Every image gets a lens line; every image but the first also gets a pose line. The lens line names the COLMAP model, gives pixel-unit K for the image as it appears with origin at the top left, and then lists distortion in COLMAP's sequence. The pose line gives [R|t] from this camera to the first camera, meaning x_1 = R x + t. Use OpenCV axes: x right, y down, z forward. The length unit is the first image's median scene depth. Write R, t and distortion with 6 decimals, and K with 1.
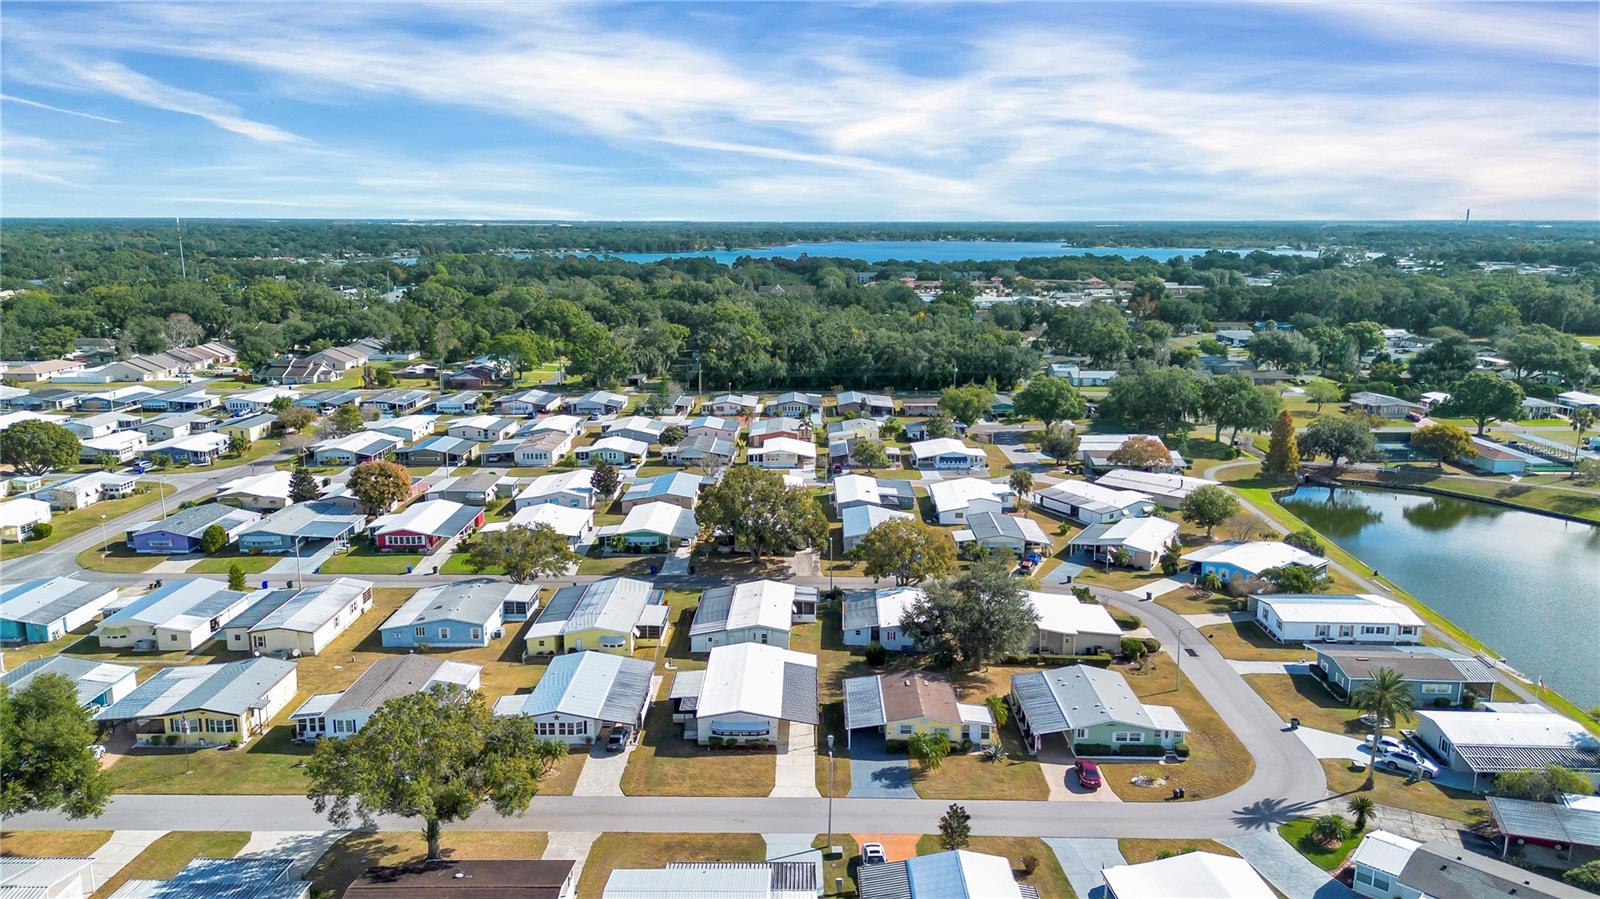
lens RADIAL K [[1096.0, 0, 800.0], [0, 1096.0, 449.5], [0, 0, 1]] dist [0.069842, -0.052779]
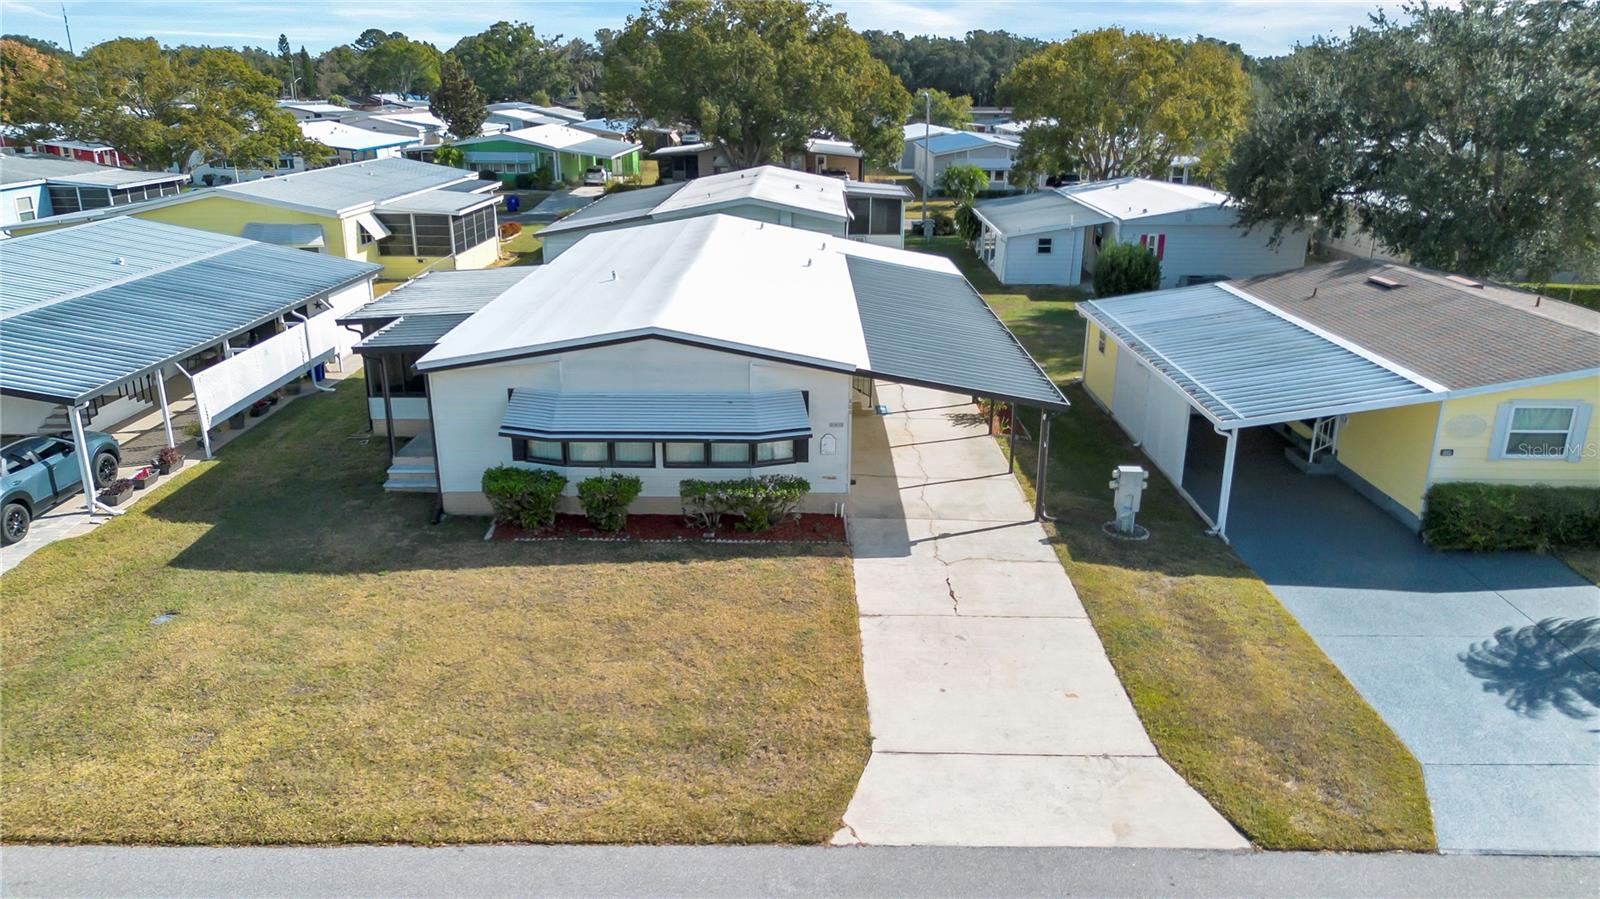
lens RADIAL K [[1068.0, 0, 800.0], [0, 1068.0, 449.5], [0, 0, 1]] dist [0.125834, -0.166829]
pose [[0.999955, 0.000057, 0.009476, -0.031637], [-0.001095, 0.993981, 0.109550, 0.237986], [-0.009413, -0.109555, 0.993936, 0.820058]]
